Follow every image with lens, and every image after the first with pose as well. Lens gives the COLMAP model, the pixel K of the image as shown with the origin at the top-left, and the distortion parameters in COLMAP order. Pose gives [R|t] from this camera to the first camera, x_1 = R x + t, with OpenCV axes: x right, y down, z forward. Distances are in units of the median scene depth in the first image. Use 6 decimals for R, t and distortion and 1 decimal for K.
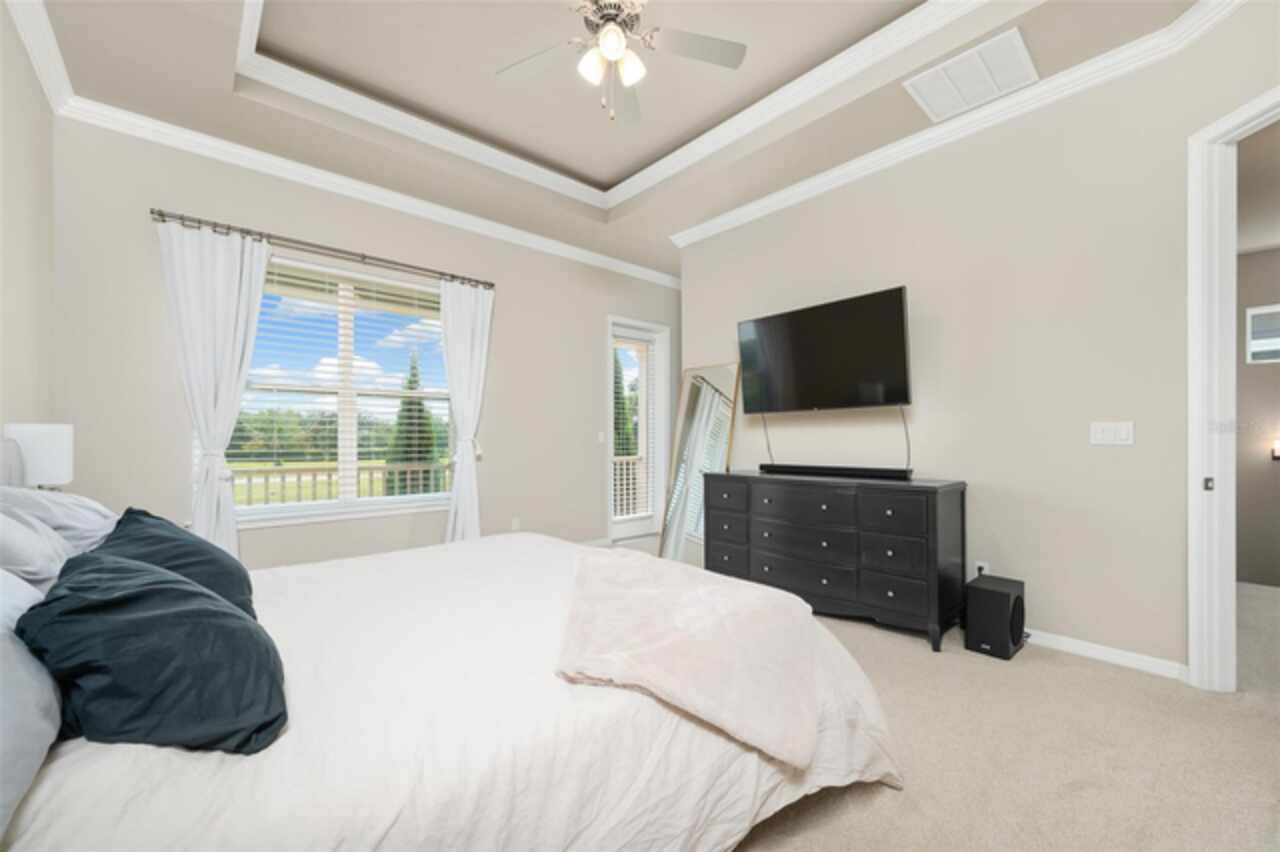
lens RADIAL K [[510.4, 0, 638.2], [0, 510.4, 430.8], [0, 0, 1]] dist [-0.000169, -0.000072]
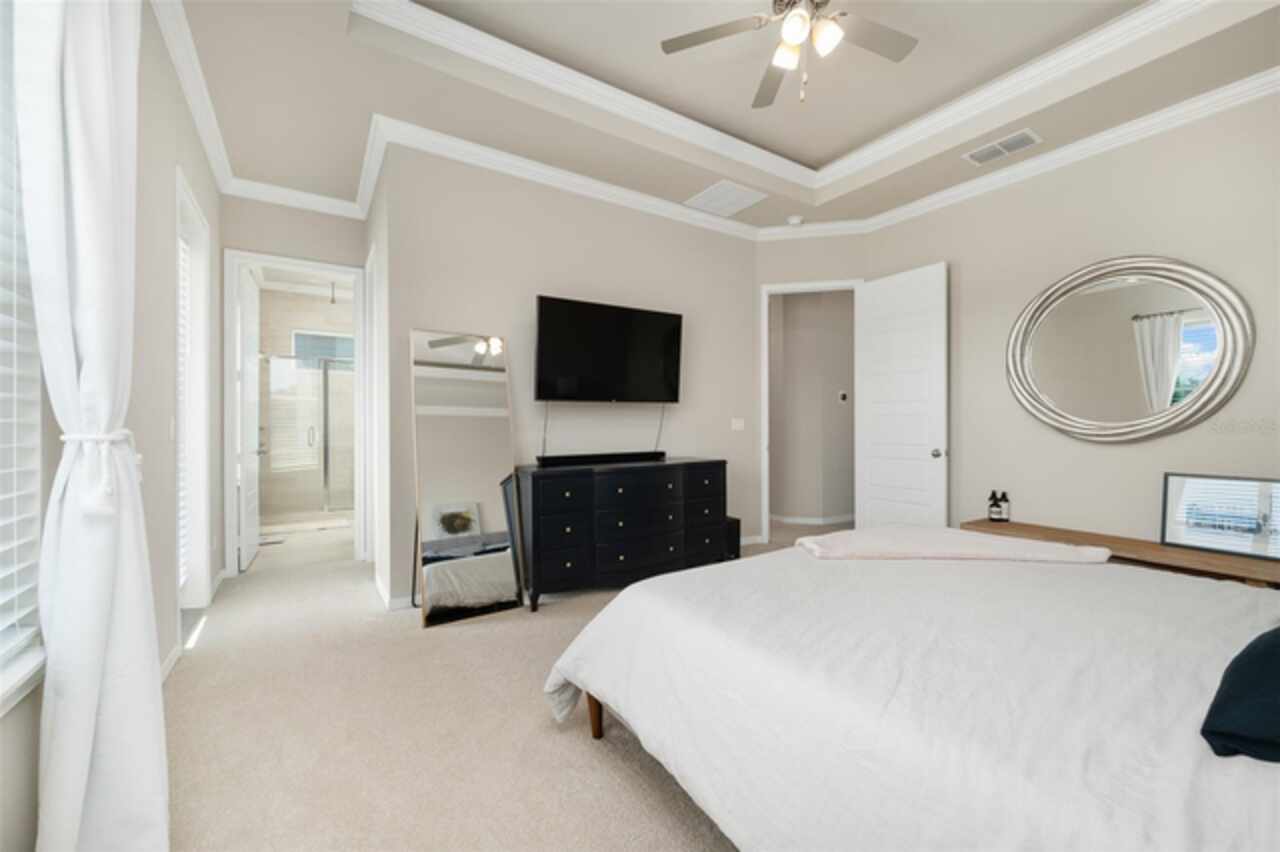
lens RADIAL K [[510.4, 0, 638.2], [0, 510.4, 430.8], [0, 0, 1]] dist [-0.000169, -0.000072]
pose [[0.150837, -0.008861, 0.988519, -0.563460], [-0.009424, 0.999902, 0.010401, 0.006135], [-0.988514, -0.010885, 0.150739, 0.610548]]
